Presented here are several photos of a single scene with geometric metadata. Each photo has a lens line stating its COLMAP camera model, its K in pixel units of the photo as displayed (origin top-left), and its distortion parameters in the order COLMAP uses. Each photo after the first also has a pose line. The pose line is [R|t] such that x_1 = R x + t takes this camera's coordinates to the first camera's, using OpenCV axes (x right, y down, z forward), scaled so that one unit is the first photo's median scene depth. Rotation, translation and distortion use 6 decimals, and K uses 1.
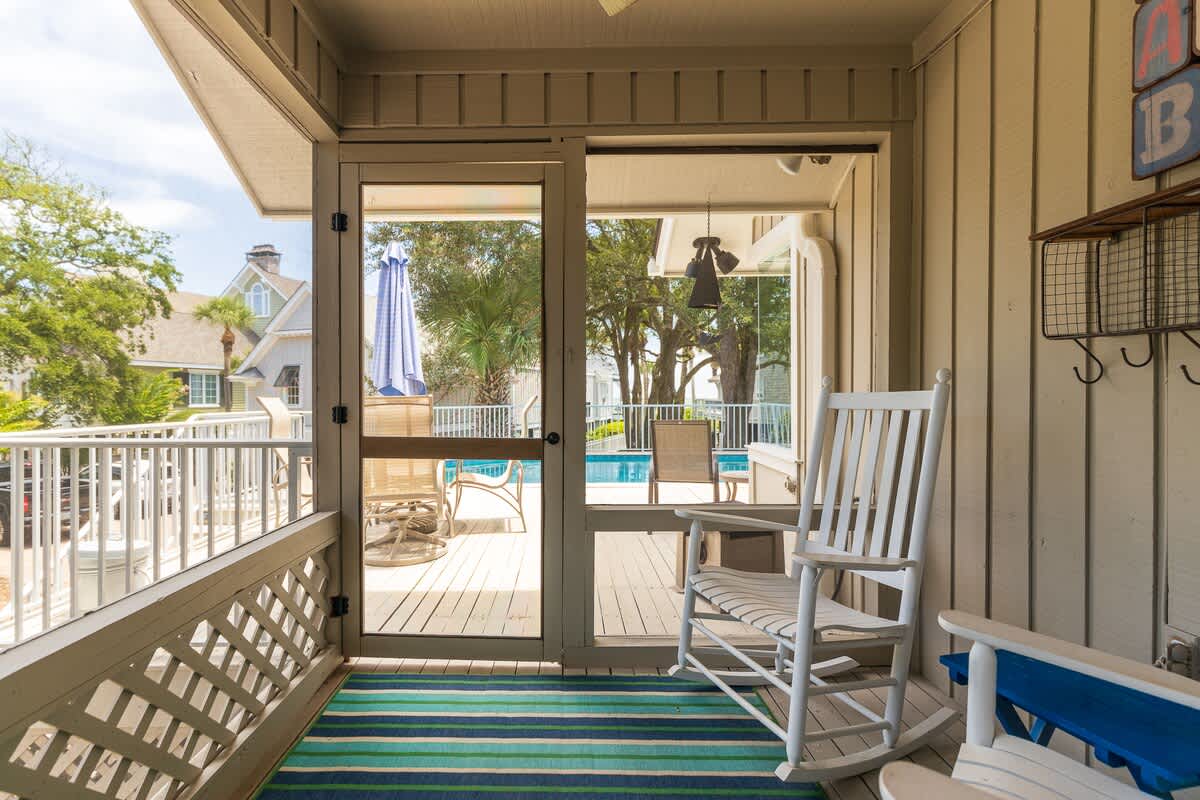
lens RADIAL K [[567.1, 0, 588.1], [0, 567.1, 397.8], [0, 0, 1]] dist [-0.006027, -0.000626]
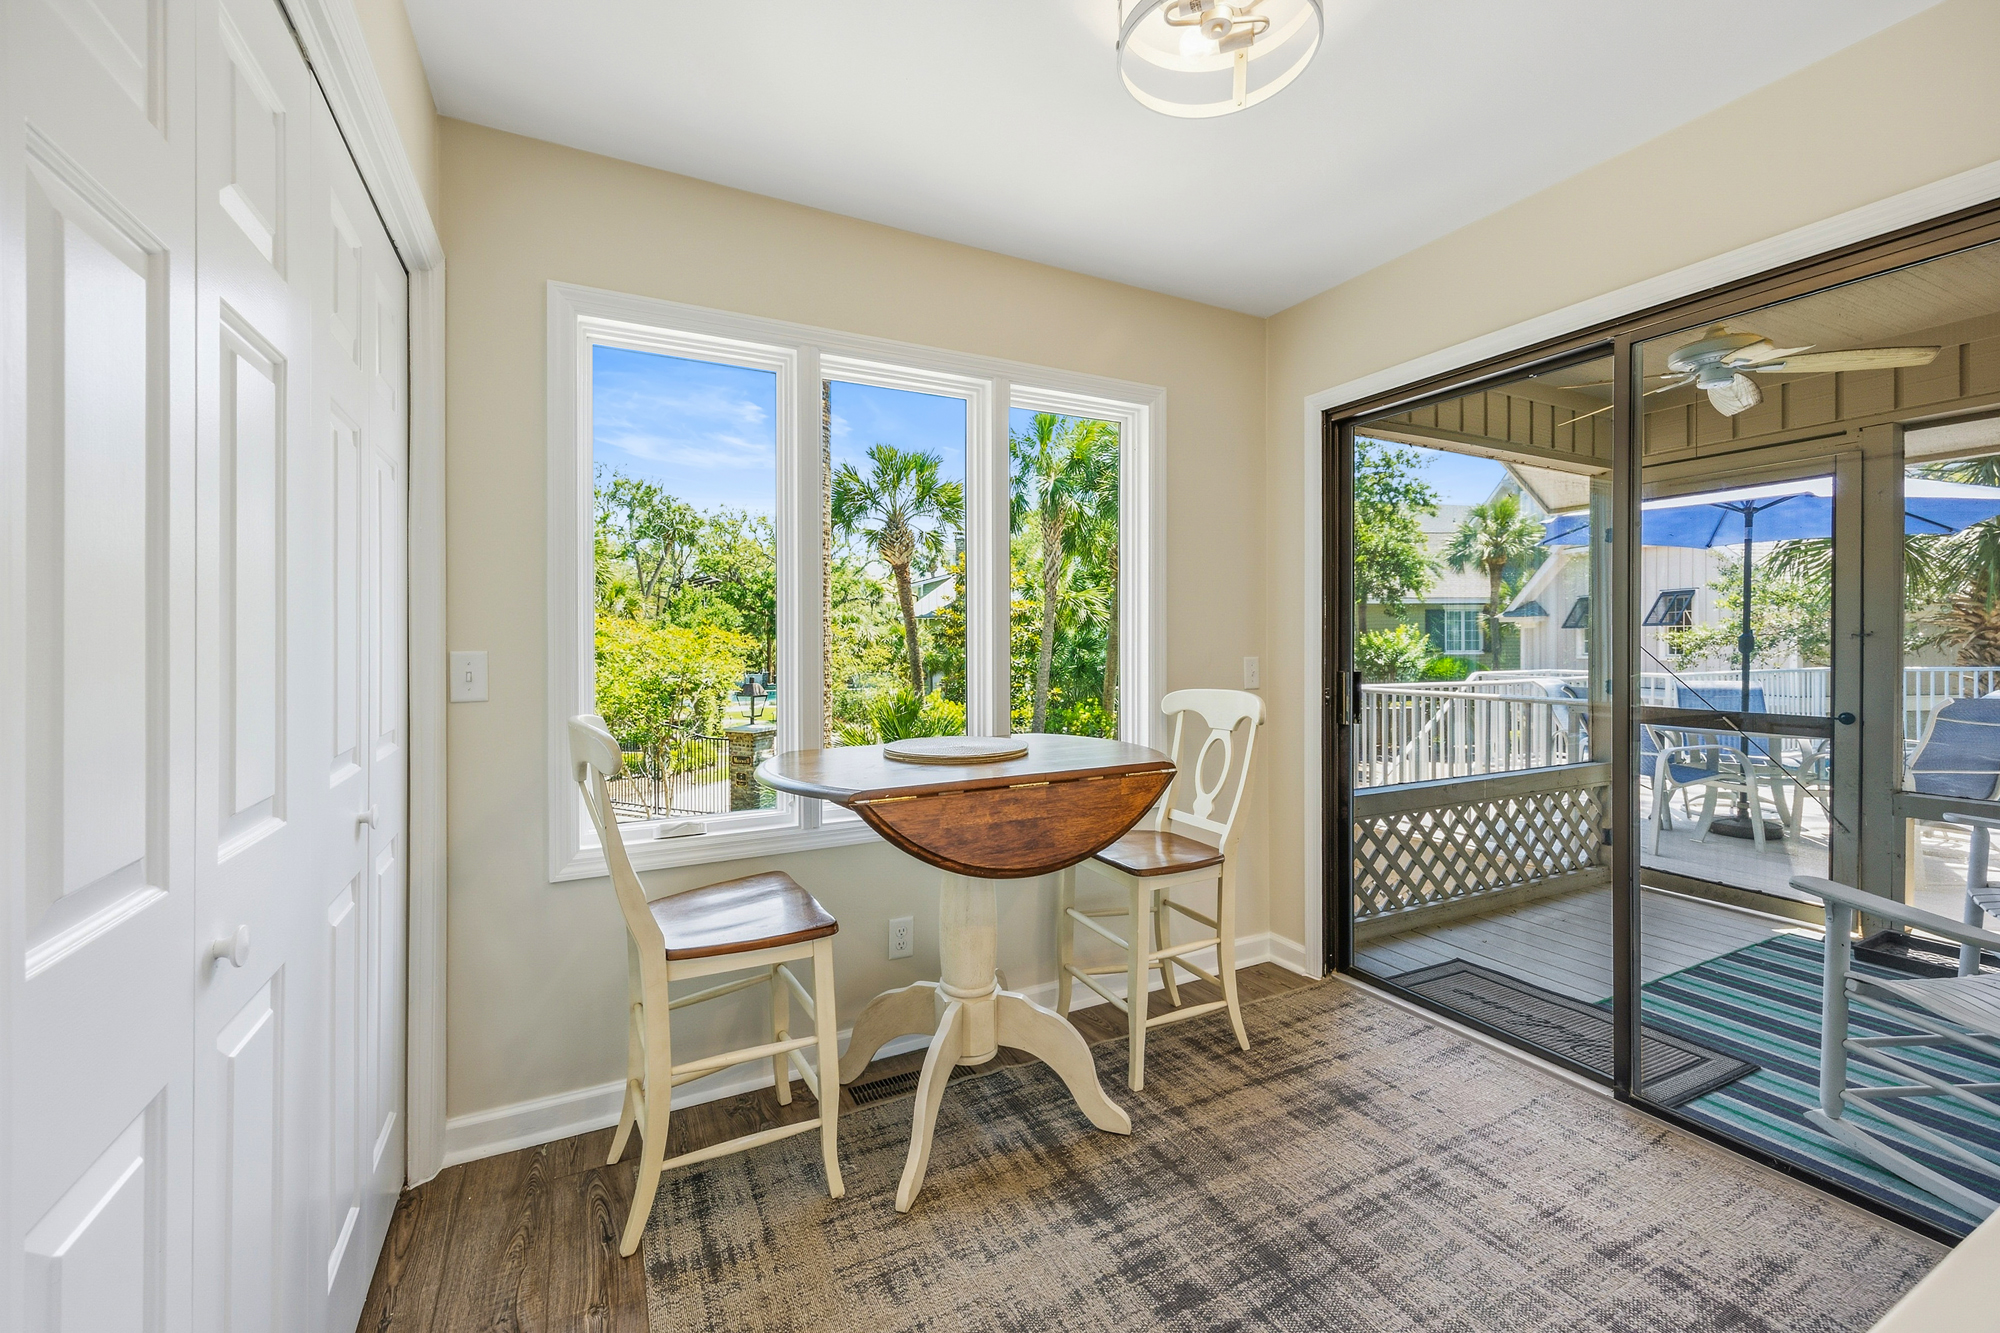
lens RADIAL K [[800.8, 0, 985.6], [0, 800.8, 646.6], [0, 0, 1]] dist [0.002177, 0.000267]
pose [[0.425832, 0.005677, -0.904784, 0.272494], [0.001997, 0.999972, 0.007214, -0.034267], [0.904800, -0.004879, 0.425809, -0.479600]]
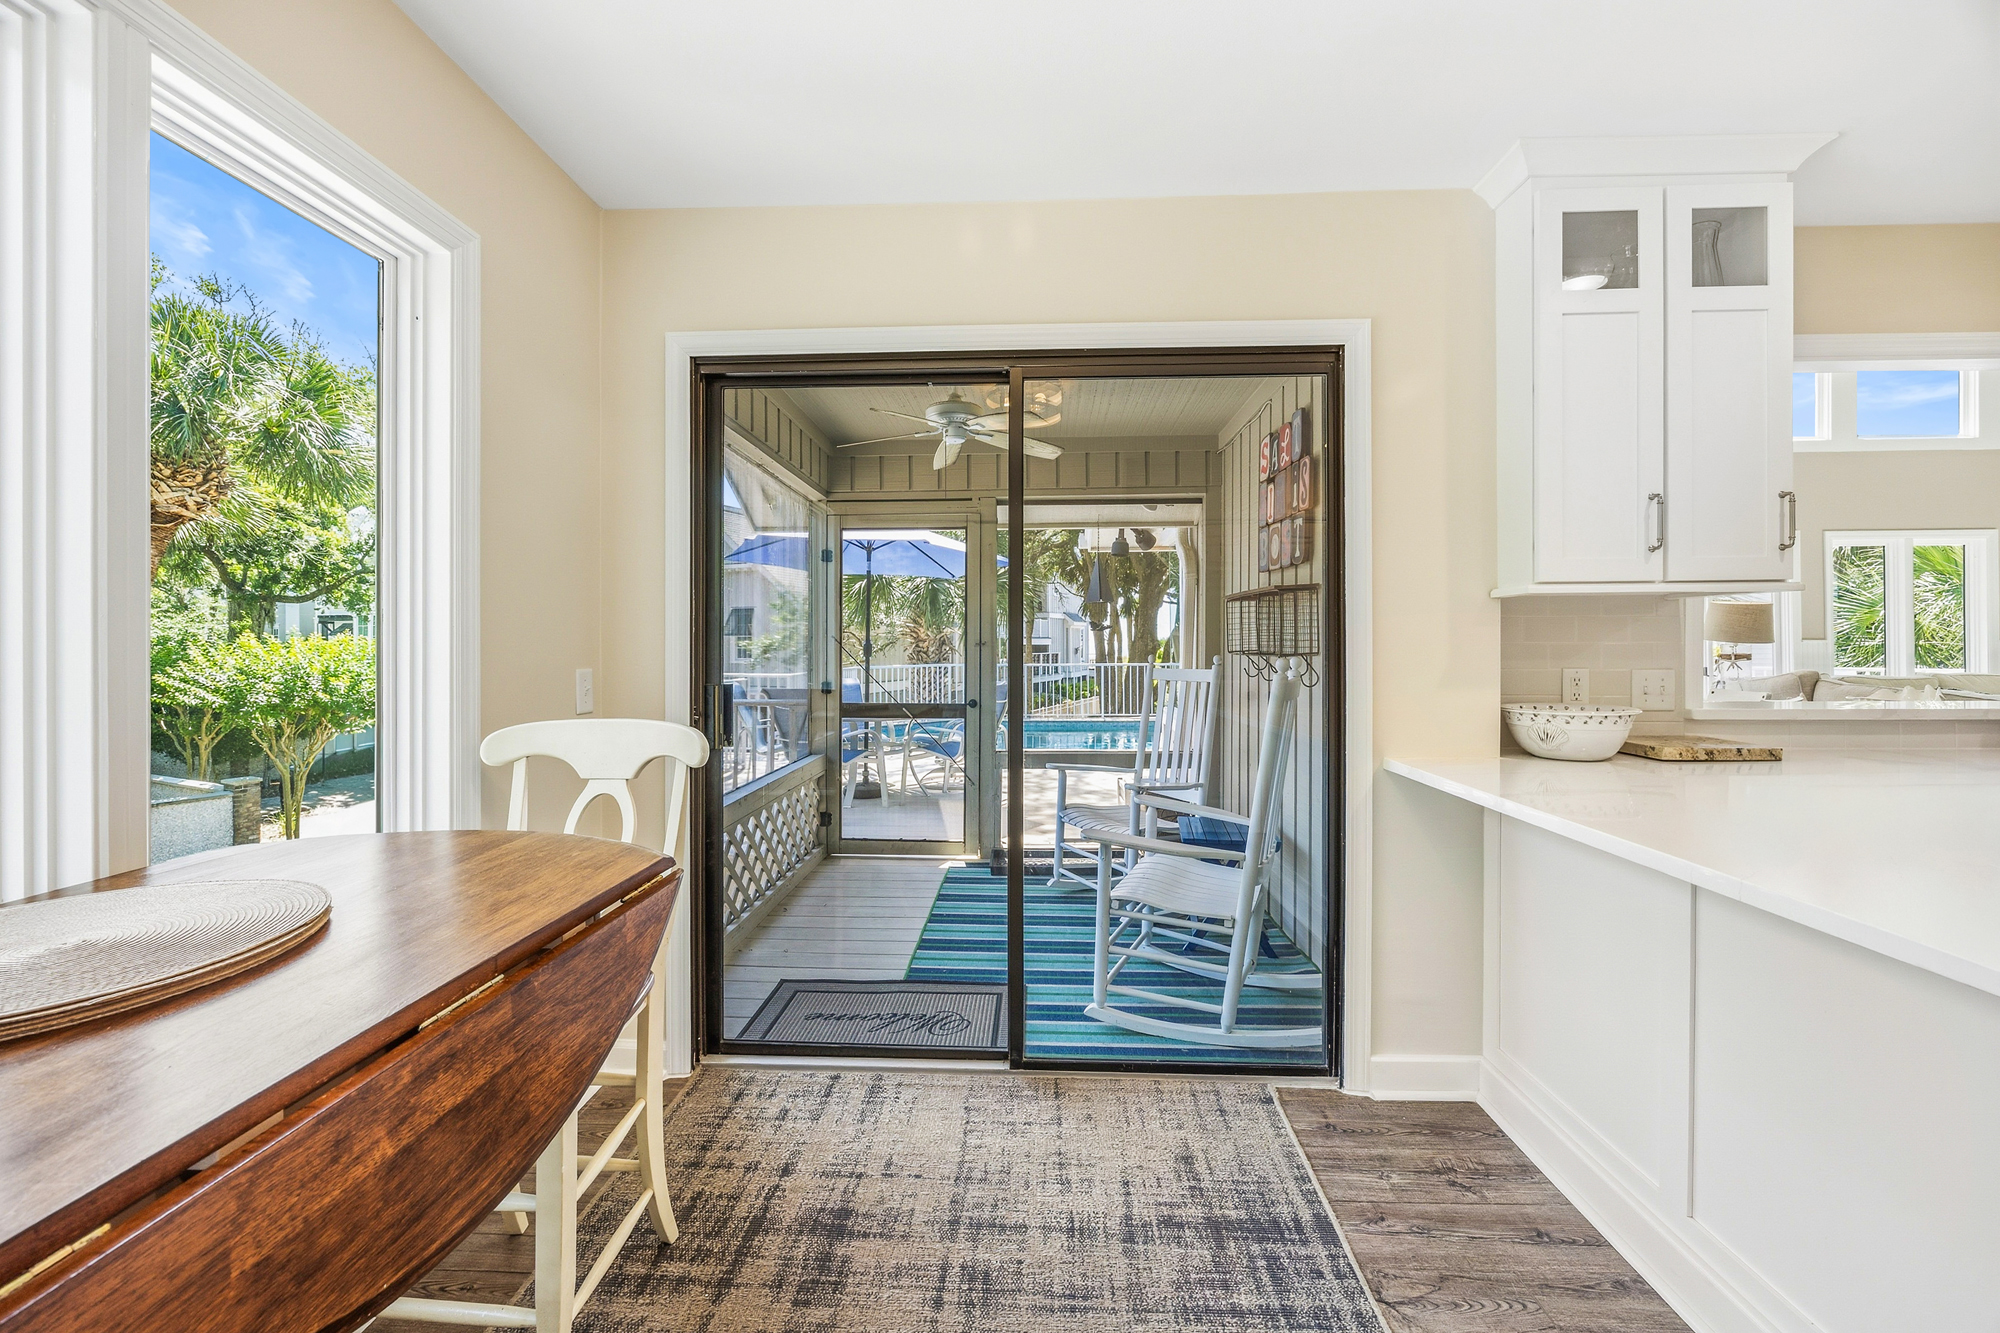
lens RADIAL K [[774.3, 0, 1006.2], [0, 774.3, 650.7], [0, 0, 1]] dist [-0.005773, 0.000842]
pose [[0.997497, 0.001417, -0.070692, 0.075235], [-0.001113, 0.999990, 0.004348, -0.033827], [0.070698, -0.004259, 0.997489, -0.443695]]
